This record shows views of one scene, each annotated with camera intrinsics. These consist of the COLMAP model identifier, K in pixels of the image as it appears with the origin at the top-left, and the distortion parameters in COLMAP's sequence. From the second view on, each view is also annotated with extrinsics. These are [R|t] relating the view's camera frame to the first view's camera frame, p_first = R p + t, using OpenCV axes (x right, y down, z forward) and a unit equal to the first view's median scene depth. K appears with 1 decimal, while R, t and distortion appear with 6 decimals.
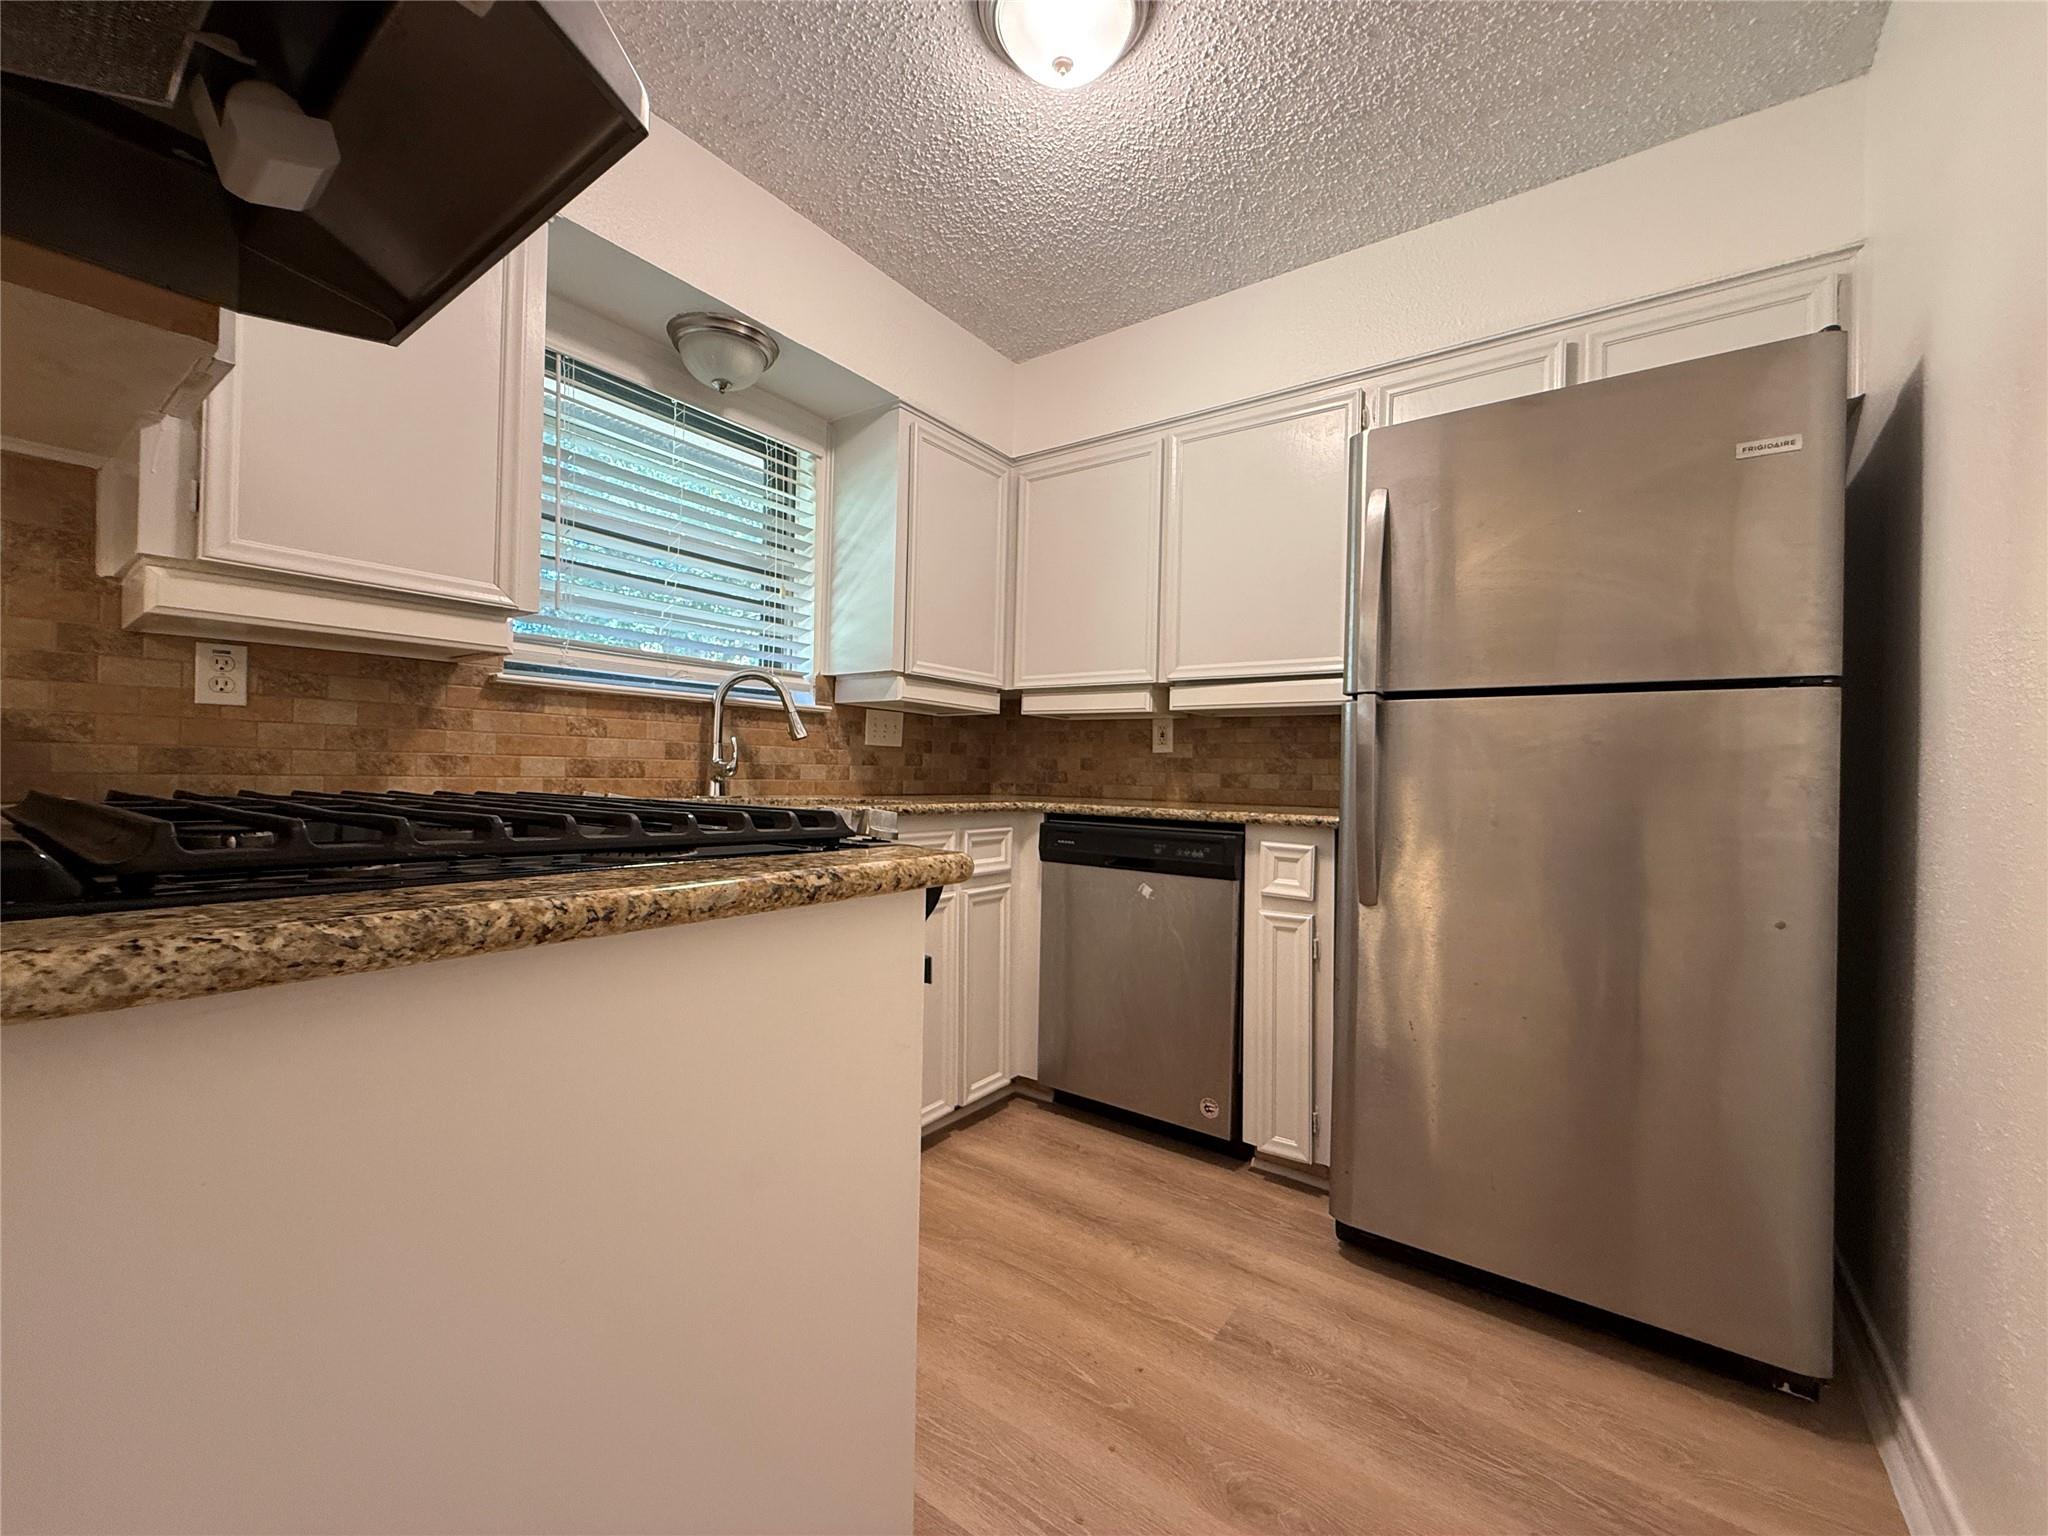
lens RADIAL K [[821.4, 0, 1021.1], [0, 821.4, 768.7], [0, 0, 1]] dist [0.001387, 0.000087]
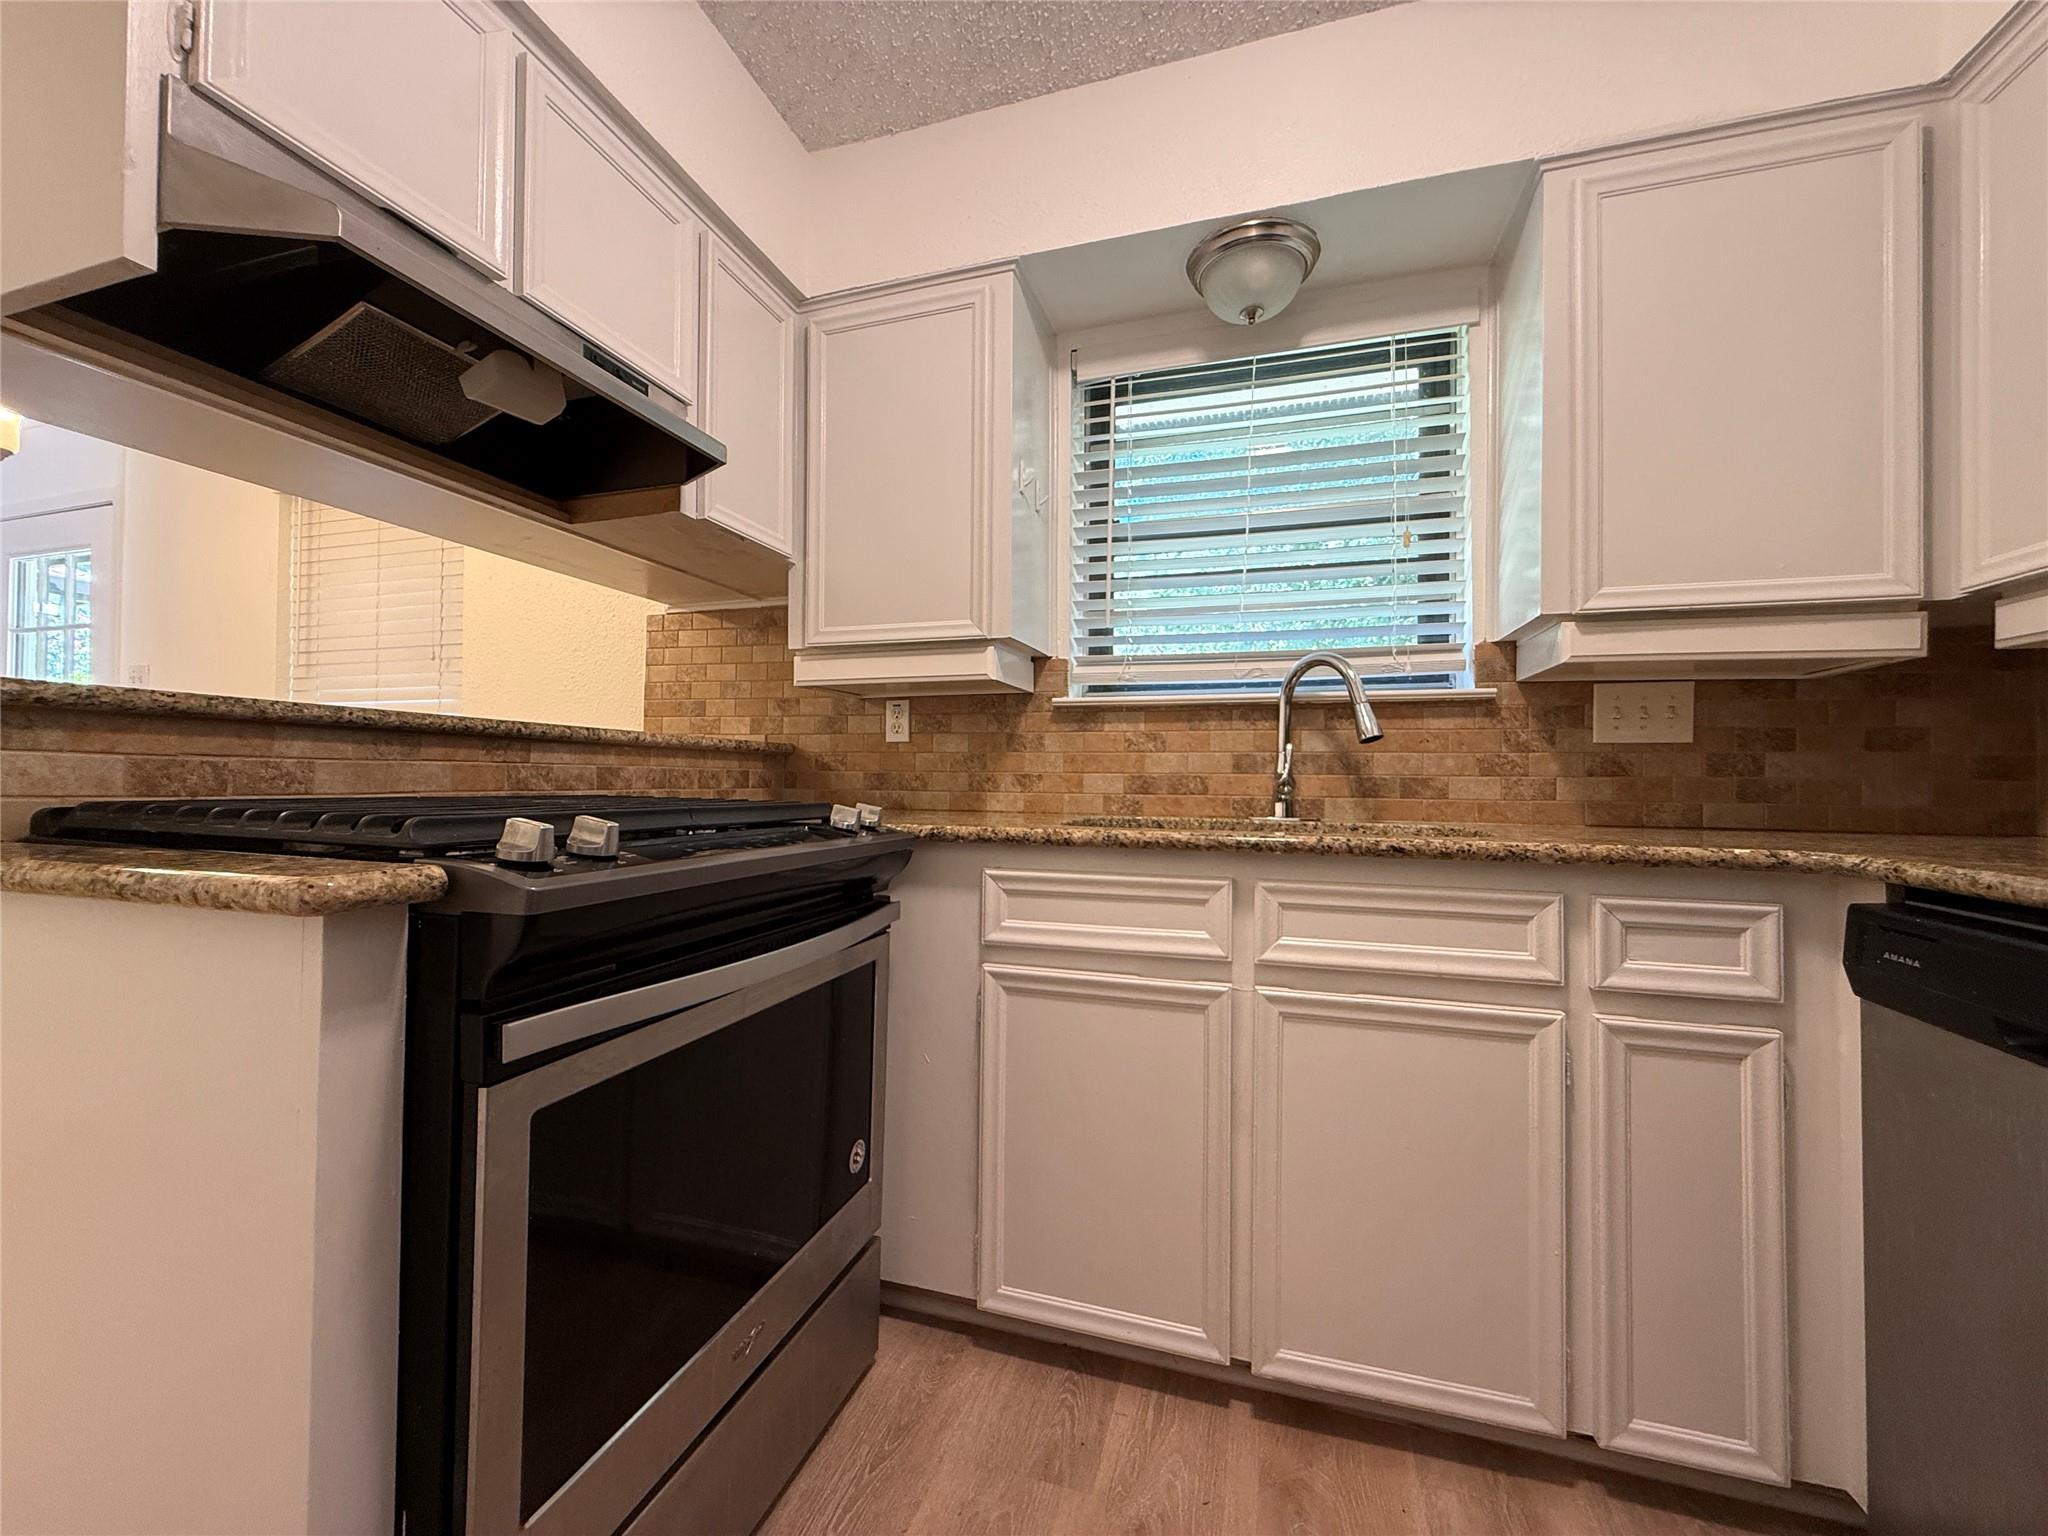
lens RADIAL K [[821.4, 0, 1017.8], [0, 821.4, 769.1], [0, 0, 1]] dist [0.001387, 0.000087]
pose [[0.318712, -0.030516, -0.947360, 0.303657], [0.002287, 0.999503, -0.031426, 0.010146], [0.947849, 0.007849, 0.318624, 0.490225]]
